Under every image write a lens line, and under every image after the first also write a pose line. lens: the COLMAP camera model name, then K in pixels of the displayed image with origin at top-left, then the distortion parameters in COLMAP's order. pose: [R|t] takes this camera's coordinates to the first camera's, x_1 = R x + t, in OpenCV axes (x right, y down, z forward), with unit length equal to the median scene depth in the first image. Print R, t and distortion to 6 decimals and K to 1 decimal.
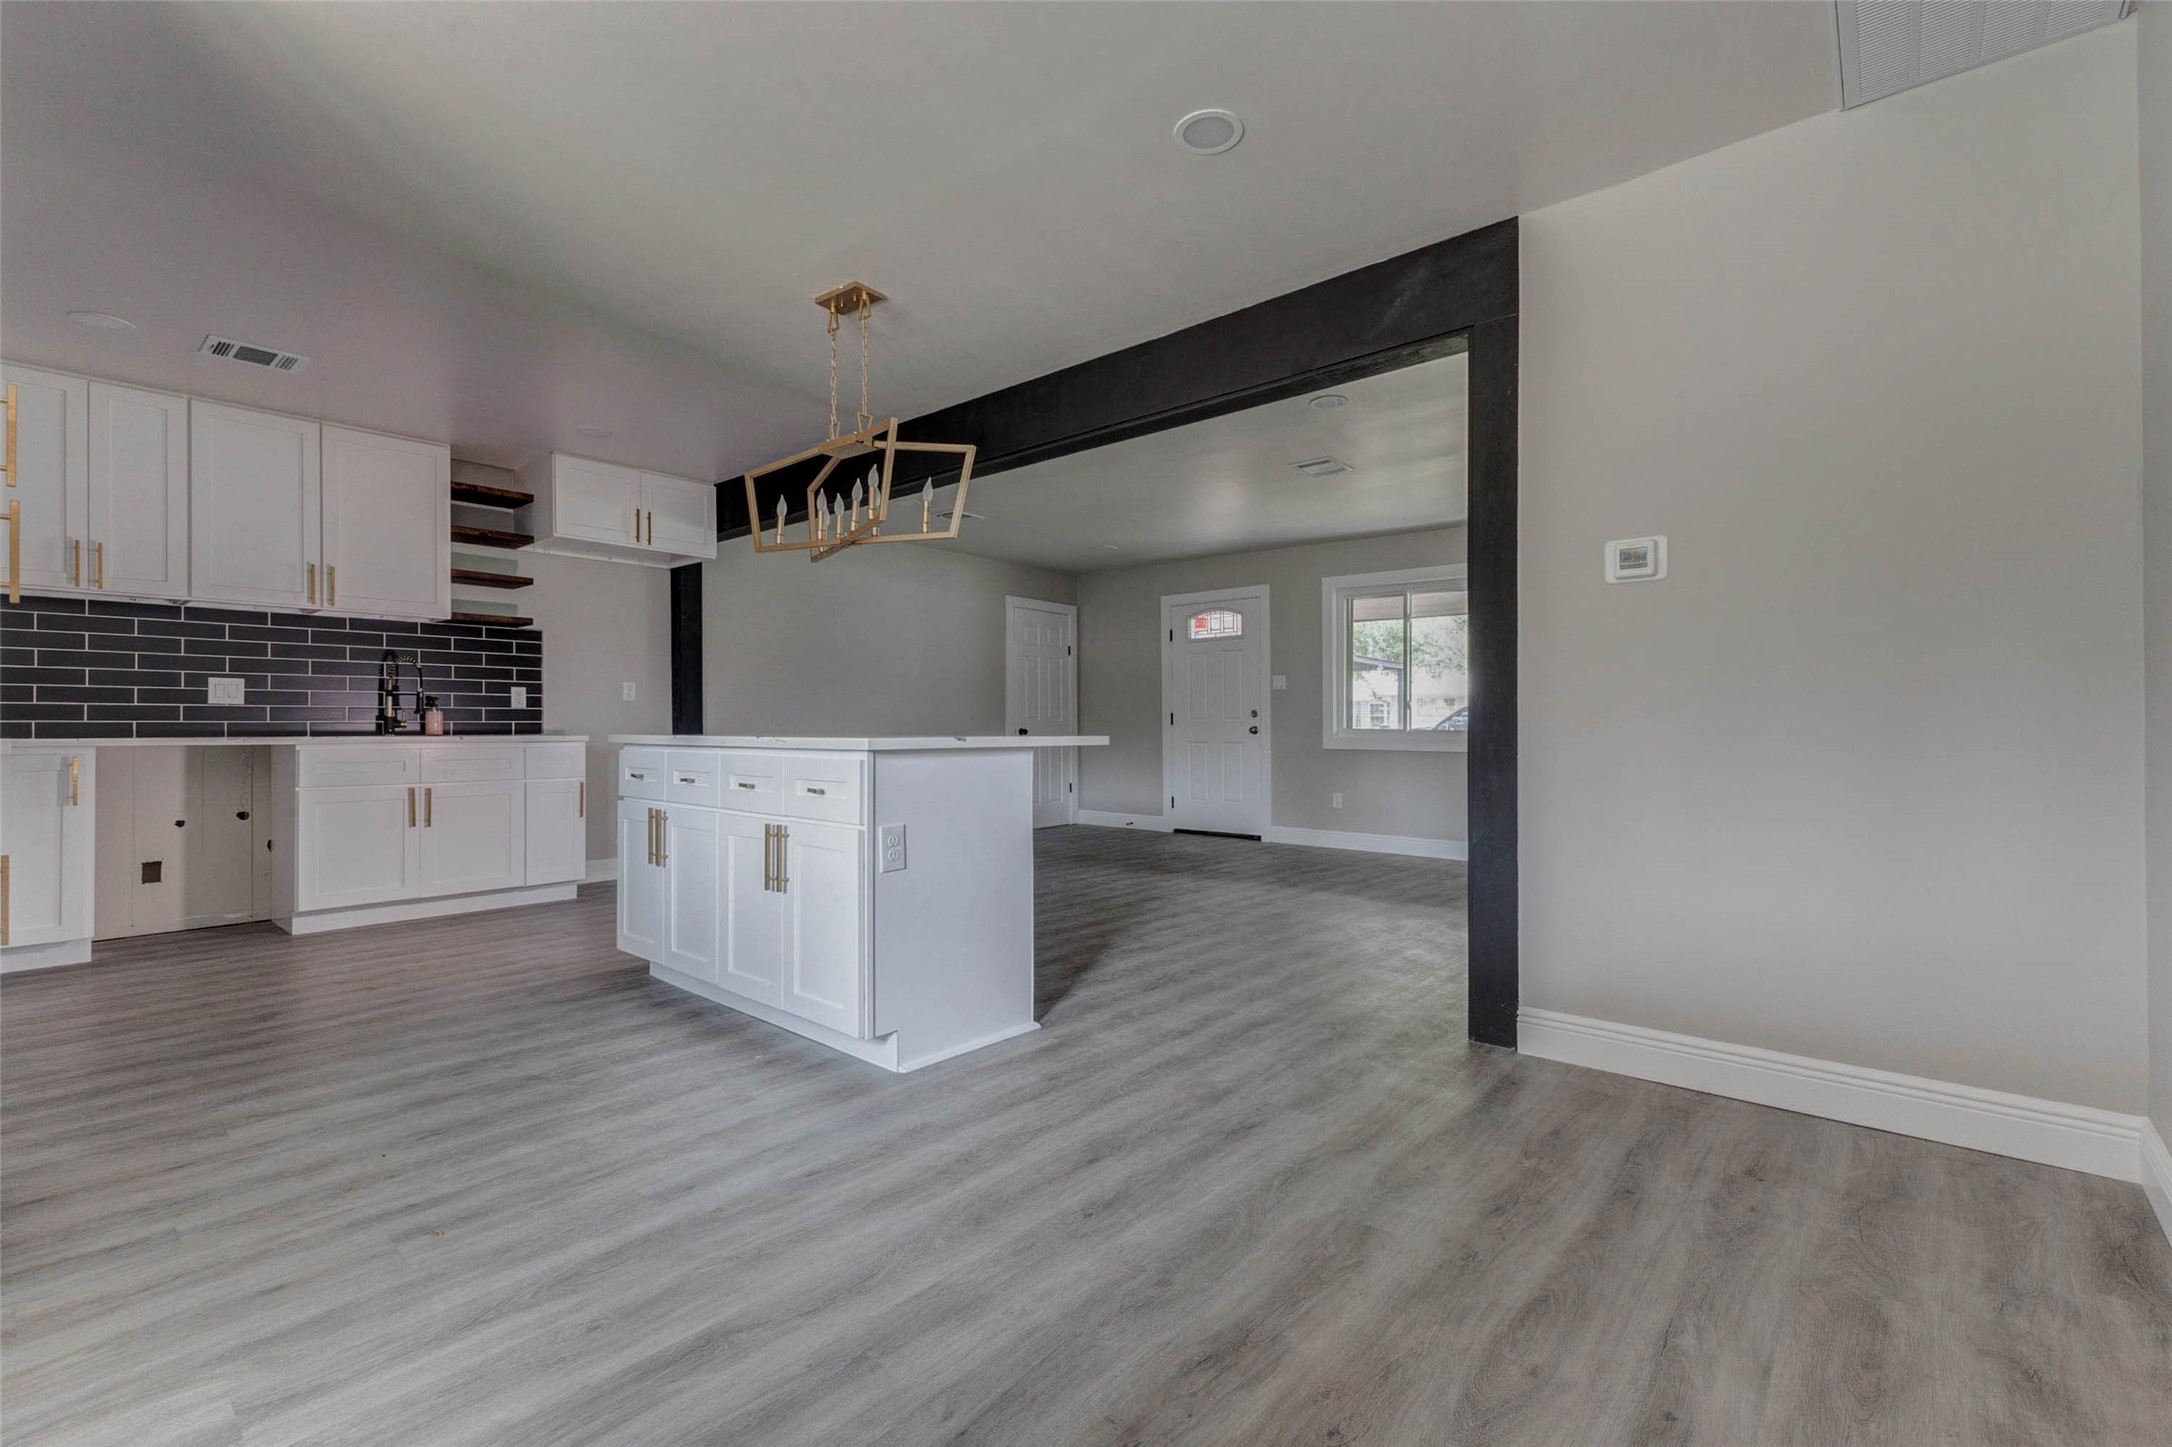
lens RADIAL K [[950.7, 0, 1062.7], [0, 950.7, 725.9], [0, 0, 1]] dist [0.013805, -0.000399]
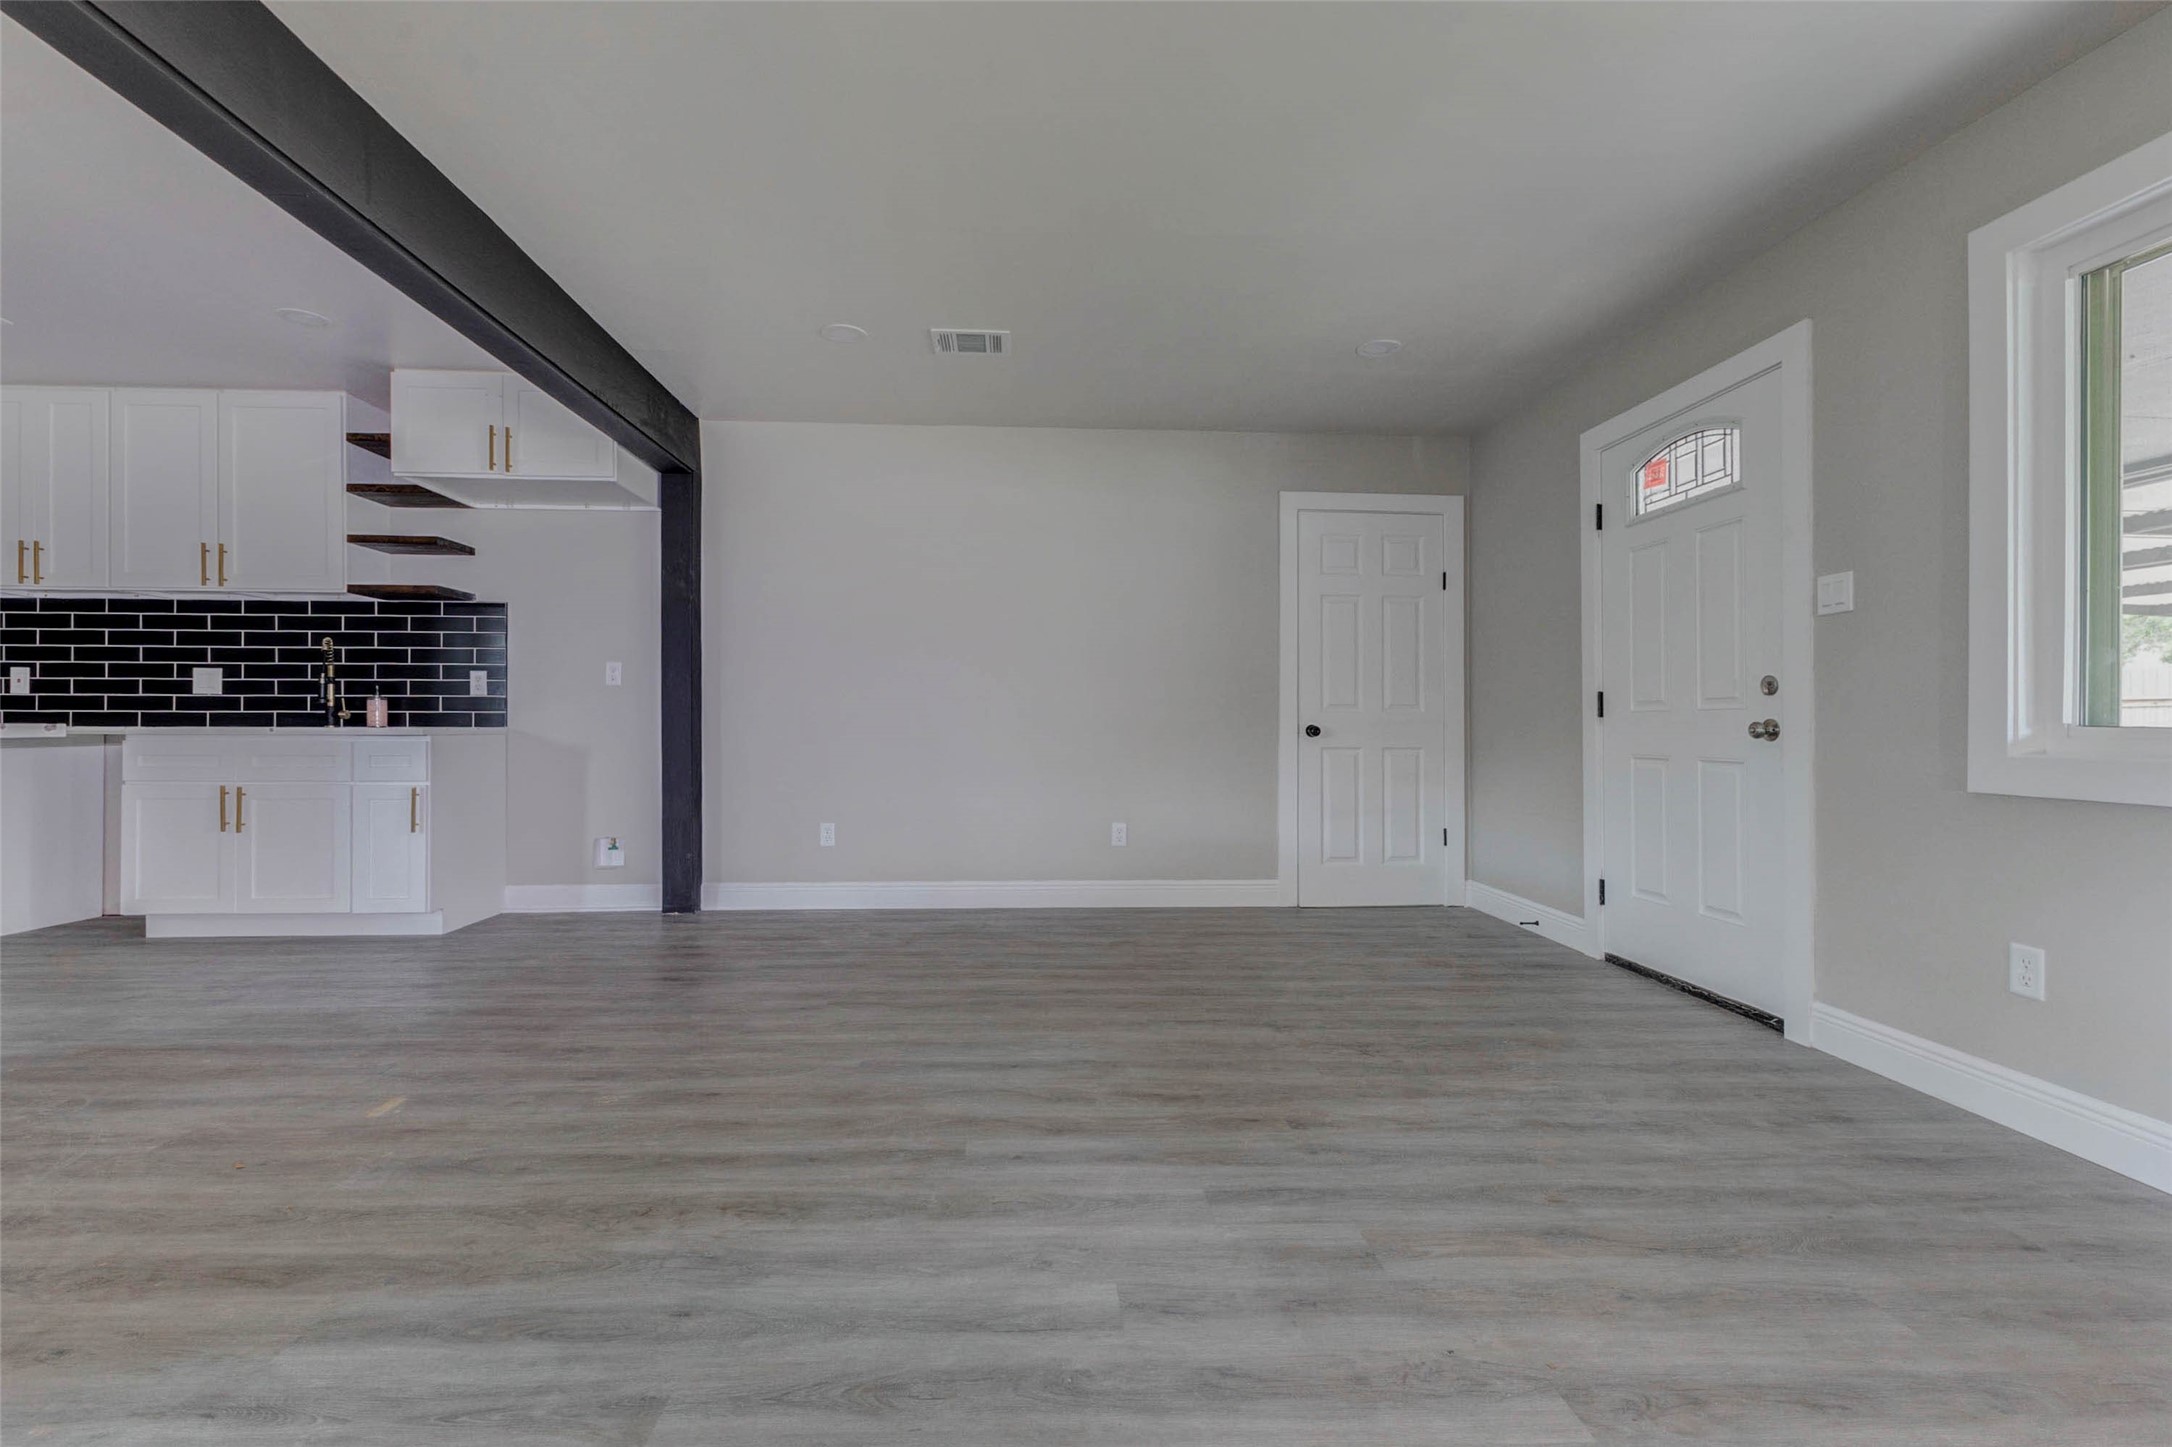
lens RADIAL K [[950.7, 0, 1062.7], [0, 950.7, 725.9], [0, 0, 1]] dist [0.013805, -0.000399]
pose [[0.702071, 0.002467, -0.712103, 0.395795], [-0.003976, 0.999992, -0.000456, 0.006234], [0.712096, 0.003151, 0.702075, 0.783339]]
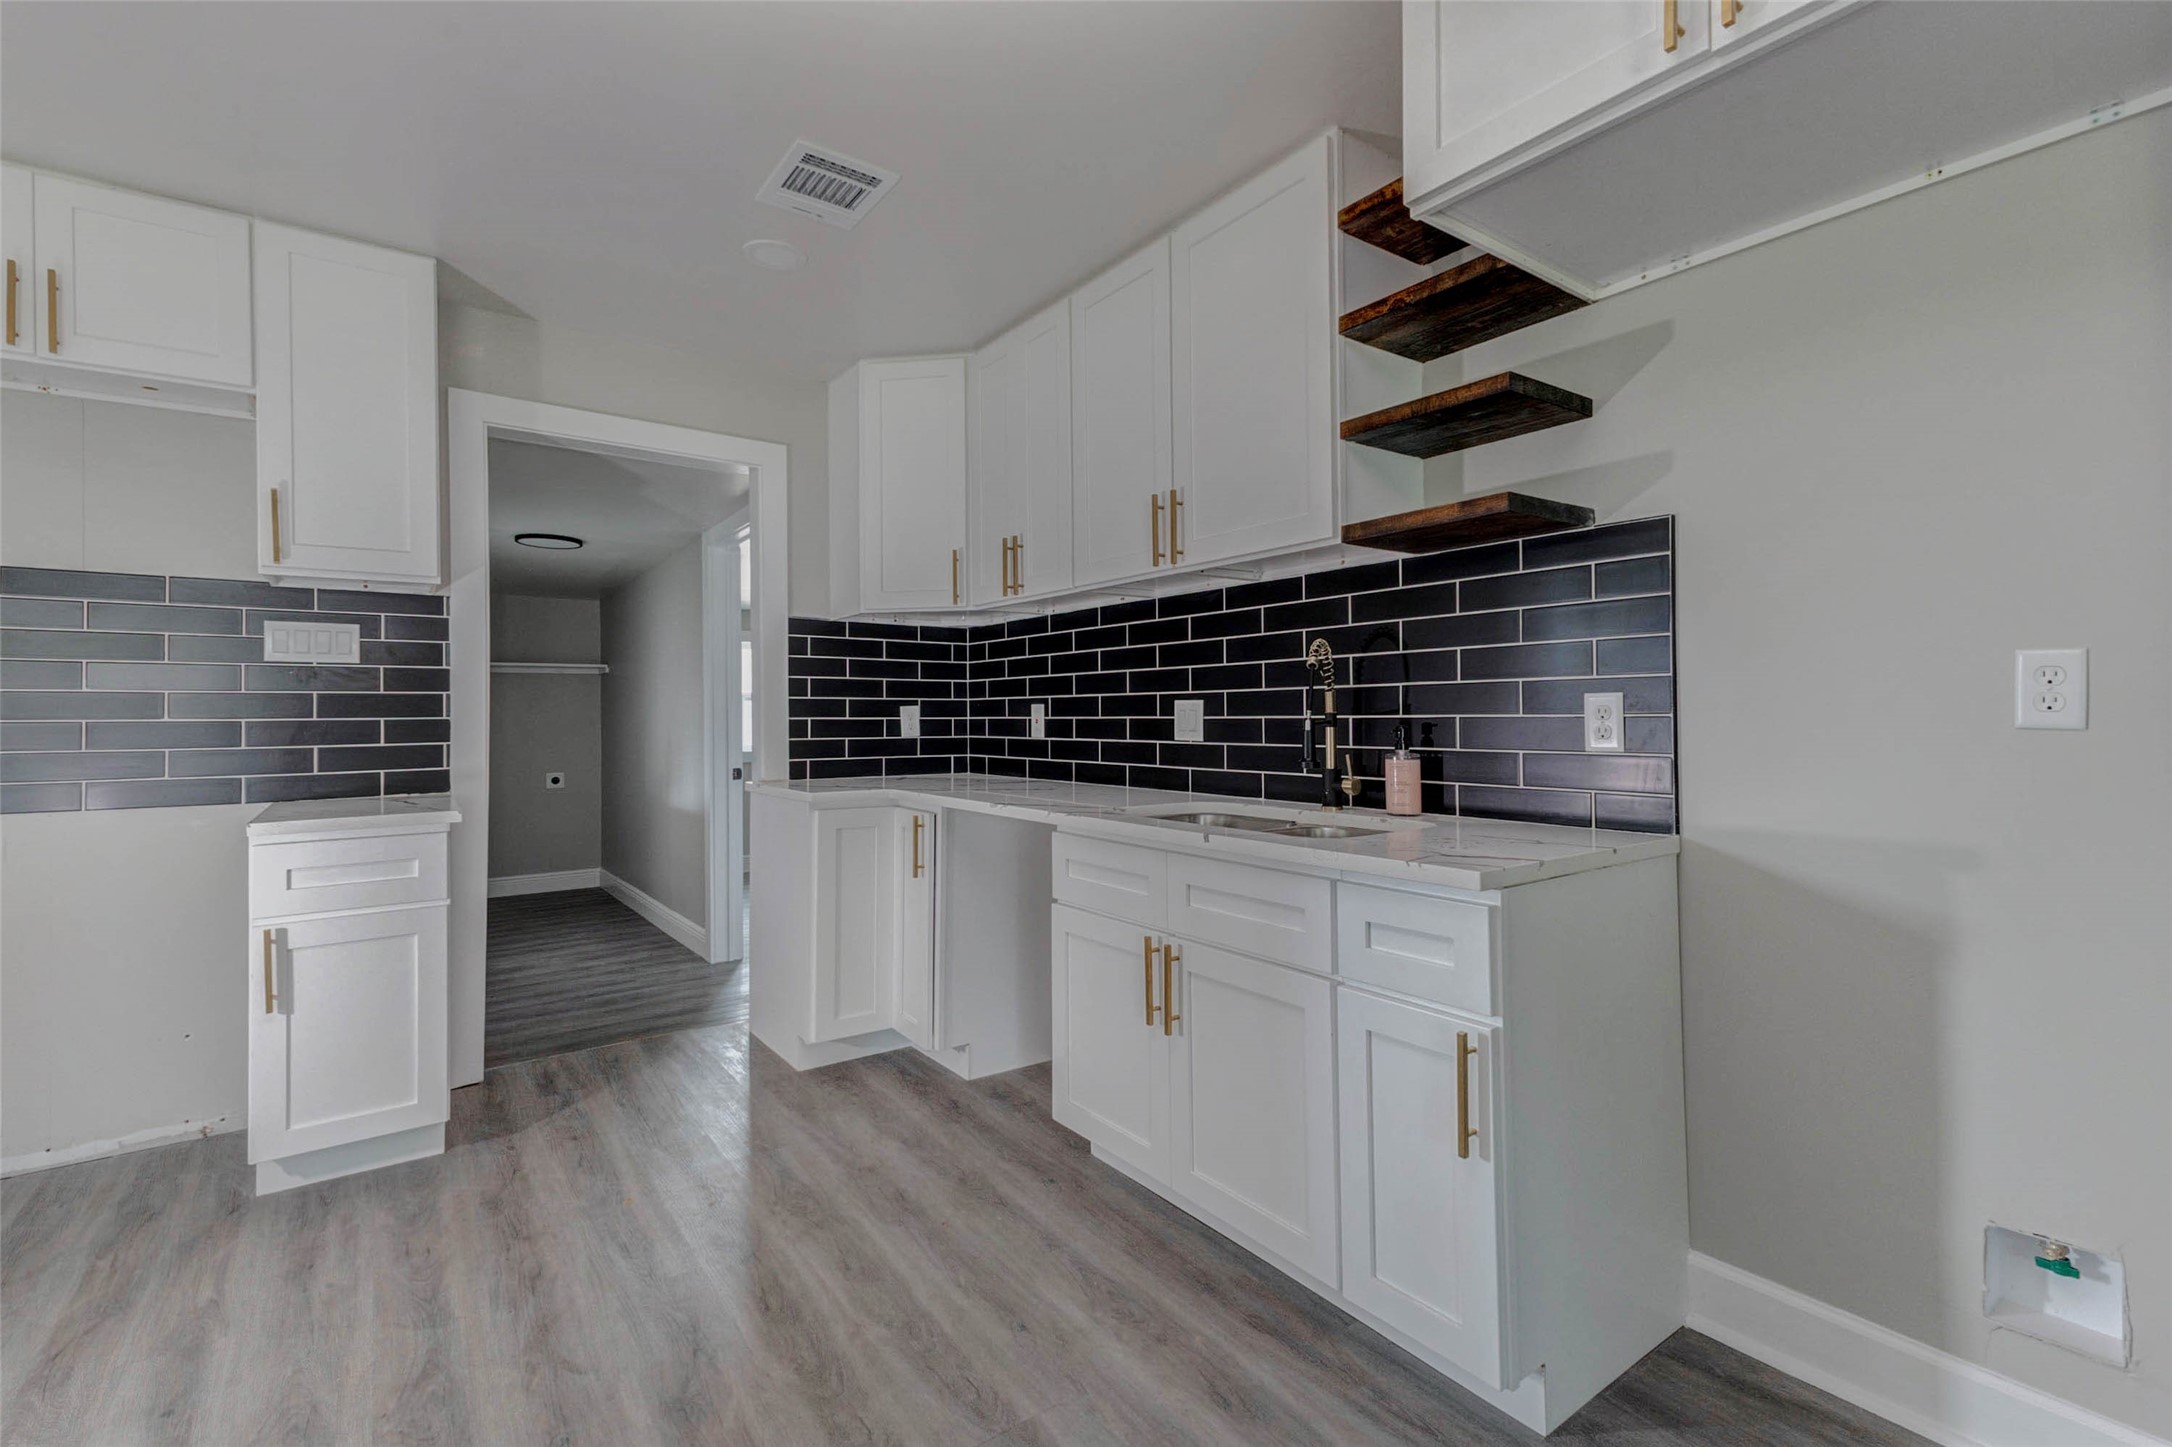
lens RADIAL K [[982.3, 0, 1099.2], [0, 982.3, 699.7], [0, 0, 1]] dist [0.024965, -0.000227]
pose [[-0.196314, -0.011500, -0.980474, -0.182400], [0.009753, 0.999859, -0.013680, -0.035176], [0.980493, -0.012248, -0.196174, 0.899844]]
